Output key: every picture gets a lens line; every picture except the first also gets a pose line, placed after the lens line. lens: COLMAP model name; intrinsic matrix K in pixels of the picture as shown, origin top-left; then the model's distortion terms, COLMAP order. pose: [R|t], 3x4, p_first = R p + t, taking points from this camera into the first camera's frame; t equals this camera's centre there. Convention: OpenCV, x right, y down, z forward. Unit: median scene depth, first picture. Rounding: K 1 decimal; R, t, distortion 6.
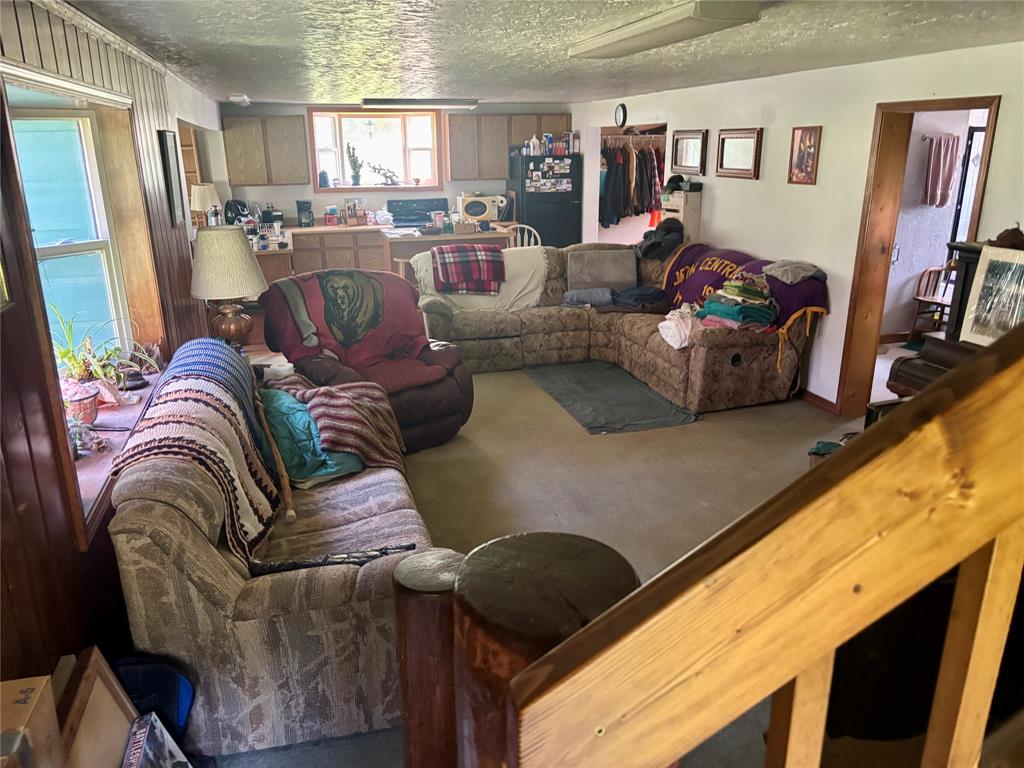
lens RADIAL K [[774.3, 0, 502.6], [0, 774.3, 383.4], [0, 0, 1]] dist [0.004886, -0.003055]
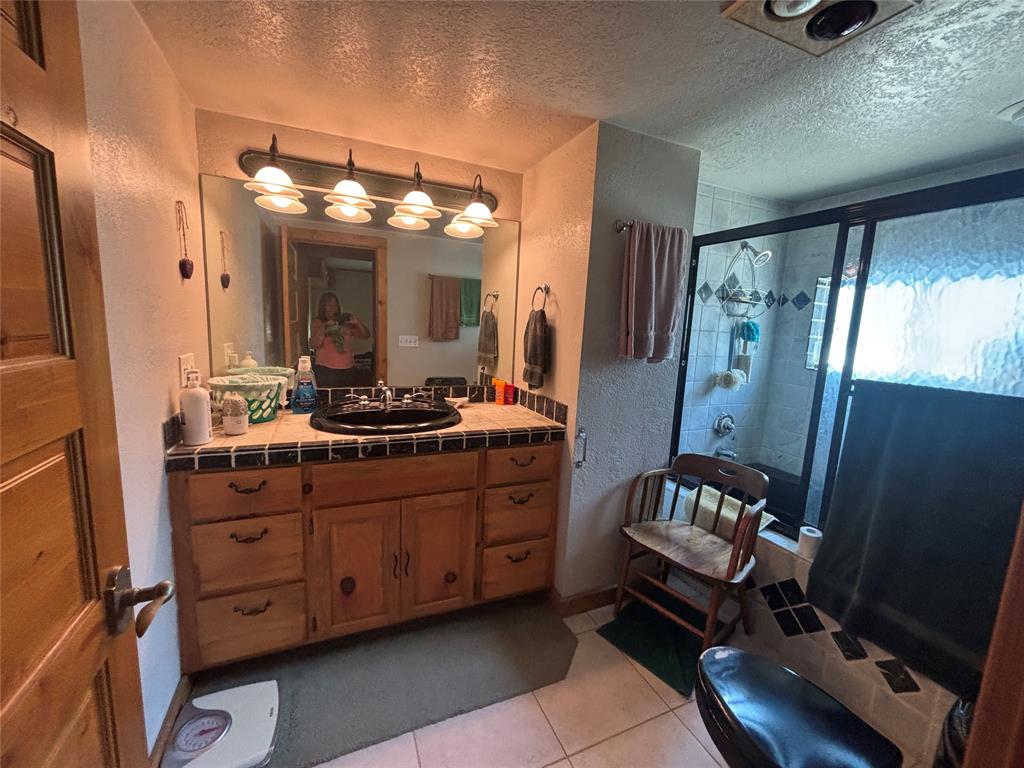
lens RADIAL K [[408.4, 0, 509.5], [0, 408.4, 381.1], [0, 0, 1]] dist [-0.003442, -0.001775]
pose [[0.988169, 0.023401, 0.151575, 0.411357], [0.001019, 0.987268, -0.159063, -0.165457], [-0.153367, 0.157336, 0.975563, 0.723991]]
